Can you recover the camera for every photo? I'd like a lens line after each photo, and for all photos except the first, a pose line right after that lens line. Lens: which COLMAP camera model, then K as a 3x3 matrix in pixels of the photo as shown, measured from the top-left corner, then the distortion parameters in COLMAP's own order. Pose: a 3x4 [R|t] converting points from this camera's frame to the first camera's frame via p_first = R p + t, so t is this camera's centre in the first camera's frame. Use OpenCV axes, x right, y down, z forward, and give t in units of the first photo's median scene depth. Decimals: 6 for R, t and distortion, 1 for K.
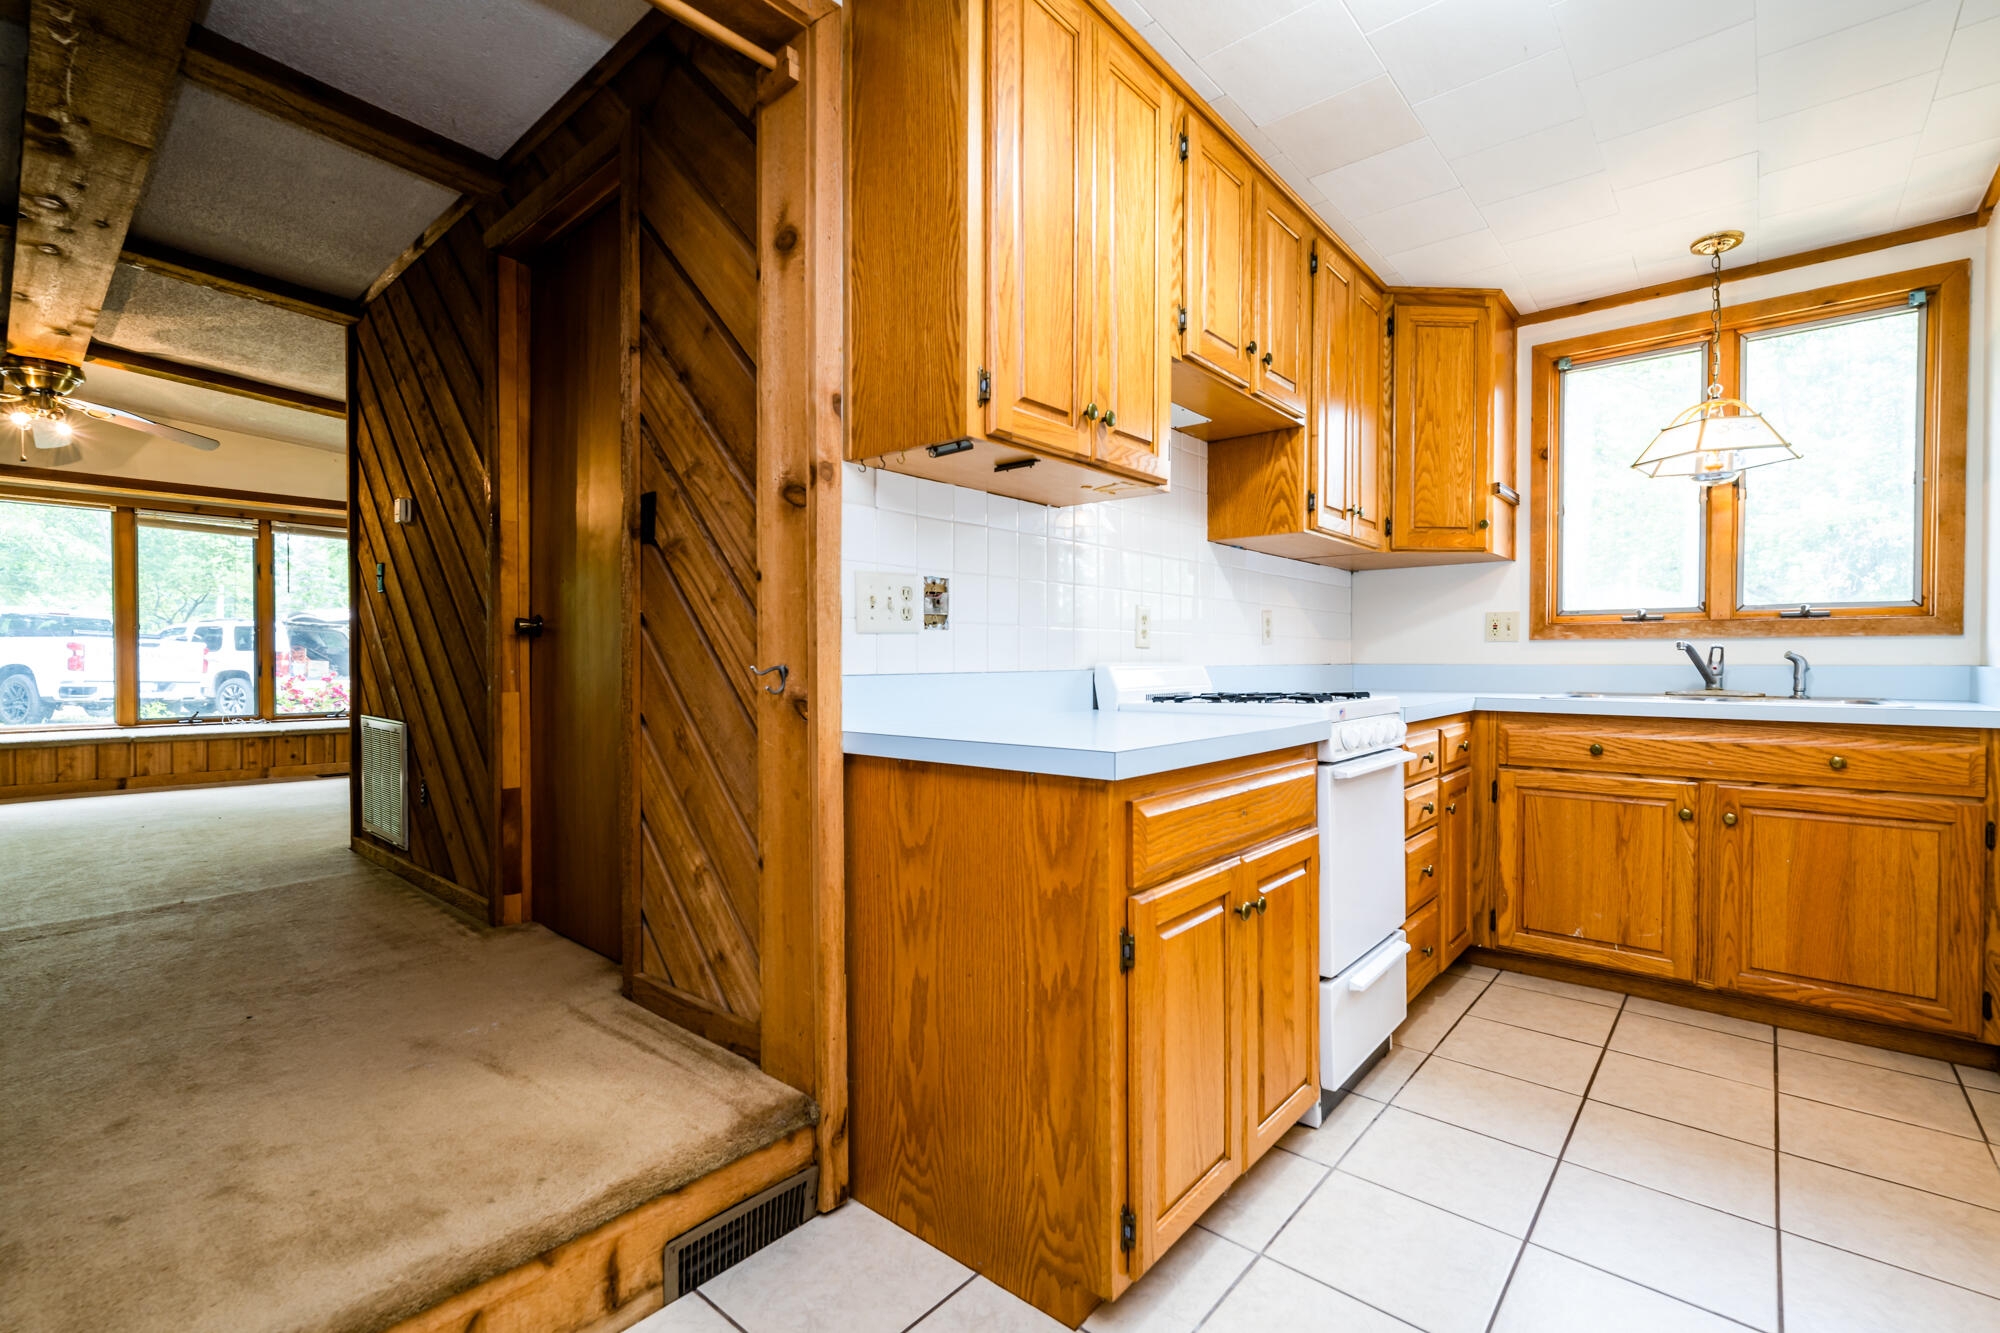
lens RADIAL K [[881.8, 0, 1005.9], [0, 881.8, 675.4], [0, 0, 1]] dist [0.005037, 0.000480]
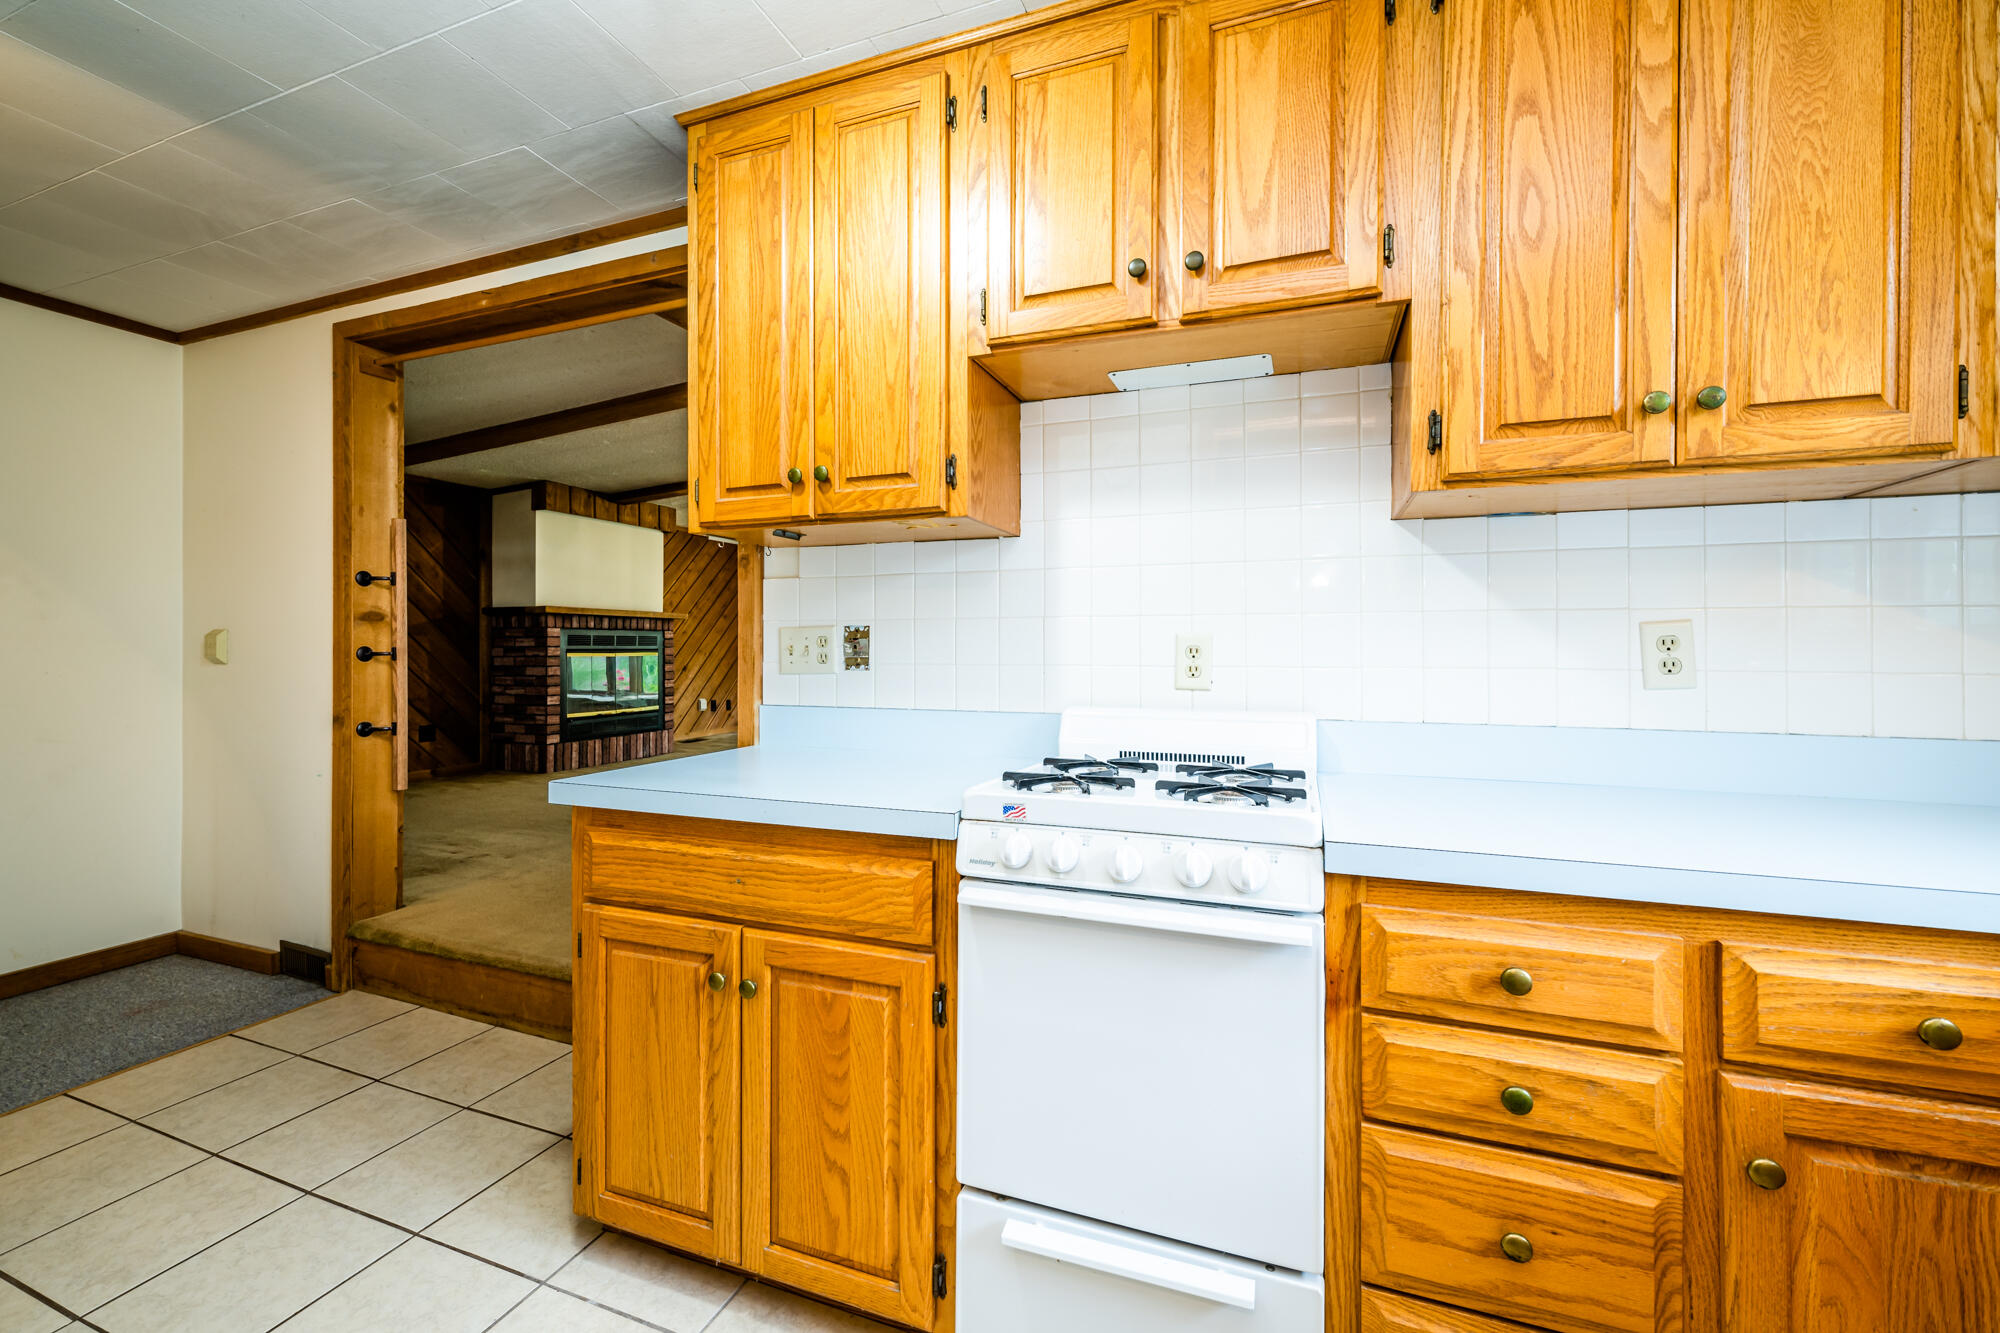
lens RADIAL K [[800.2, 0, 1003.1], [0, 800.2, 648.2], [0, 0, 1]] dist [0.001913, -0.000149]
pose [[0.346132, 0.008447, -0.938148, 0.985009], [-0.018270, 0.999831, 0.002261, -0.087038], [0.938008, 0.016358, 0.346228, 0.811146]]
